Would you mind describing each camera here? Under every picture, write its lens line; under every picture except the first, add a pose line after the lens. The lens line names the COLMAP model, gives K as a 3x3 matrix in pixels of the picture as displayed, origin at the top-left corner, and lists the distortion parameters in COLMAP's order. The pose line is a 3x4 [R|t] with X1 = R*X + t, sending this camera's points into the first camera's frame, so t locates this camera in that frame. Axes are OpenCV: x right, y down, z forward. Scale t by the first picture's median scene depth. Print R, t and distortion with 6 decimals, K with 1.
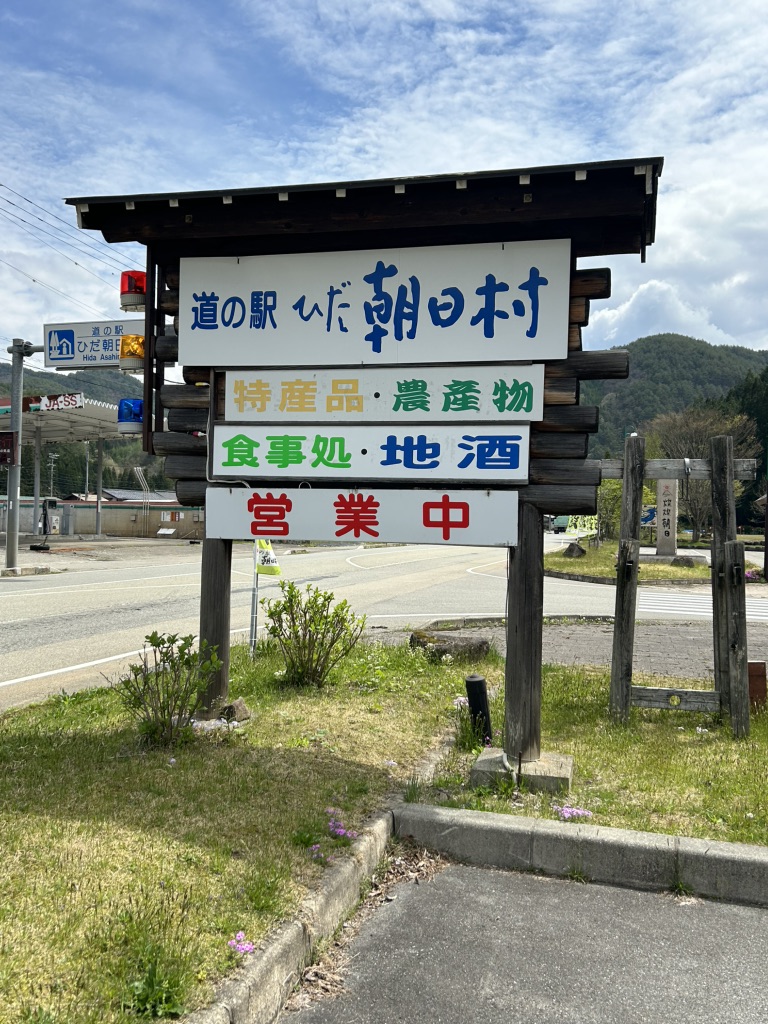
lens RADIAL K [[913.2, 0, 373.6], [0, 913.2, 518.6], [0, 0, 1]] dist [0.168280, -0.456763]
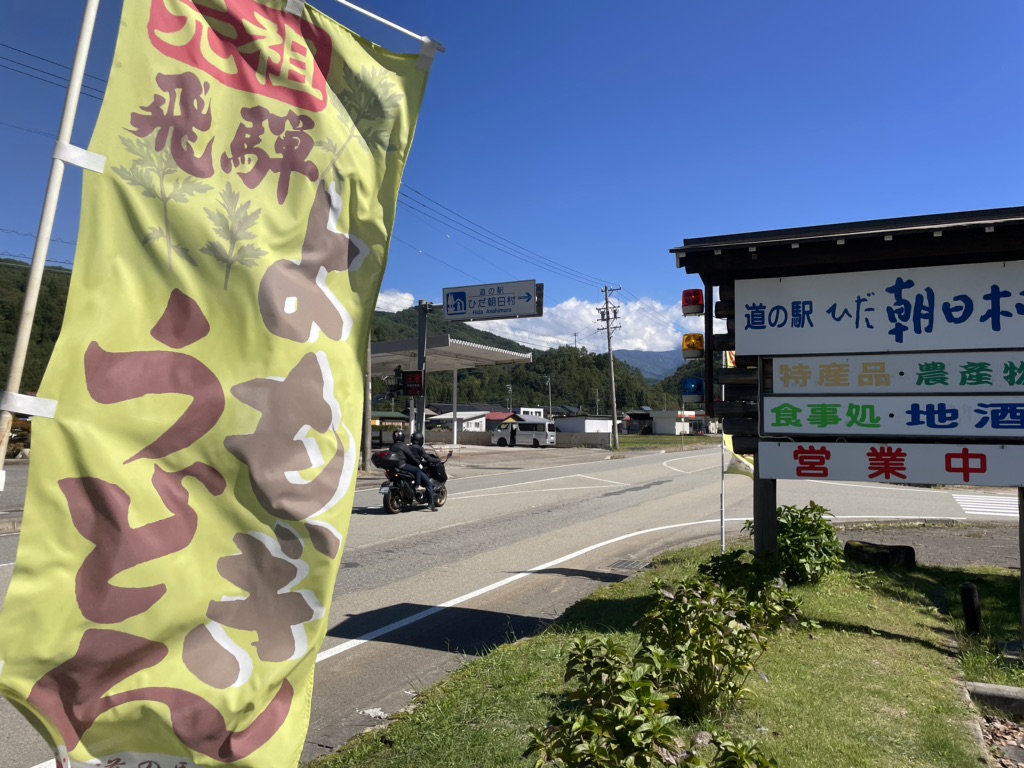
lens RADIAL K [[767.2, 0, 513.5], [0, 767.2, 369.7], [0, 0, 1]] dist [0.099312, -0.121007]
pose [[0.985845, -0.029935, -0.164967, -0.367698], [0.018416, 0.997312, -0.070916, -0.069015], [0.166647, 0.066875, 0.983746, -0.228403]]
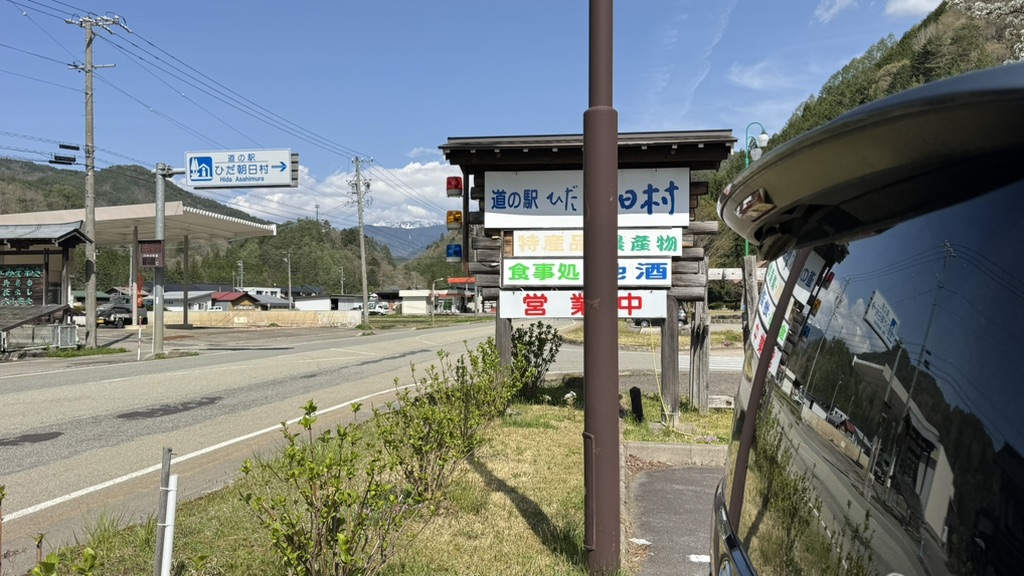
lens RADIAL K [[833.4, 0, 508.8], [0, 833.4, 287.9], [0, 0, 1]] dist [0.079467, -0.007583]
pose [[0.989910, -0.020834, 0.140158, -0.424178], [0.023183, 0.999617, -0.015146, -0.014905], [-0.139789, 0.018242, 0.990013, -0.739170]]
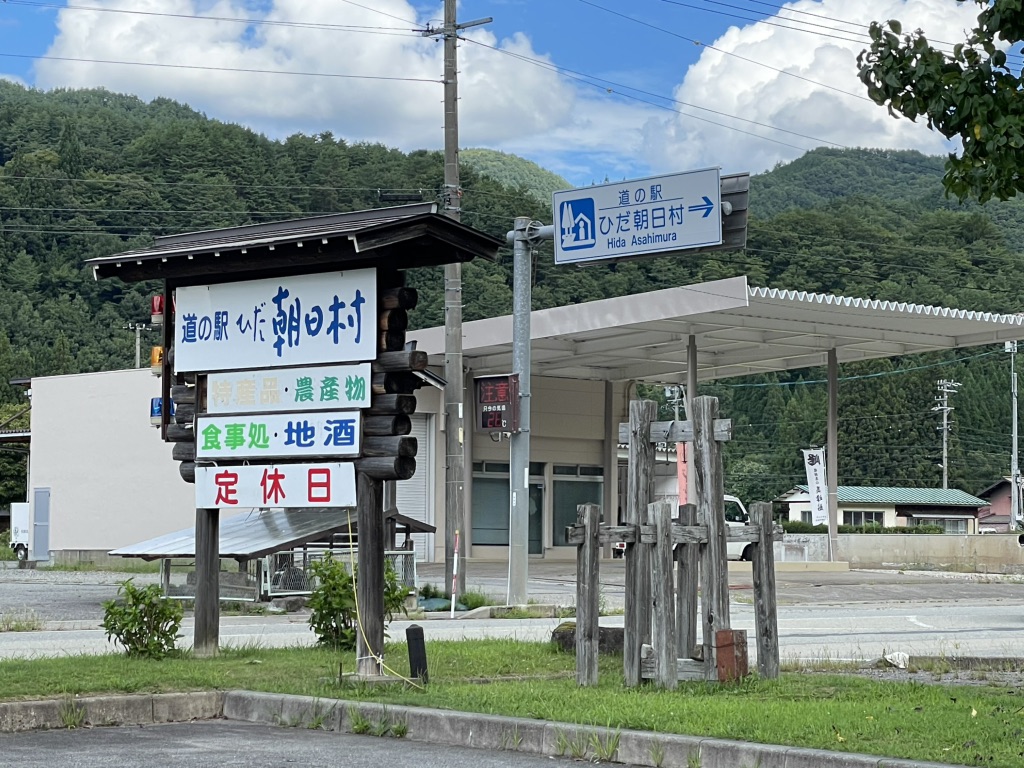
lens RADIAL K [[2539.4, 0, 512.0], [0, 2539.4, 384.0], [0, 0, 1]] dist [-0.029382, -0.133909]
pose [[0.857216, -0.048976, -0.512623, 2.060240], [0.017109, 0.997626, -0.066704, 0.095567], [0.514673, 0.048409, 0.856019, -1.824097]]
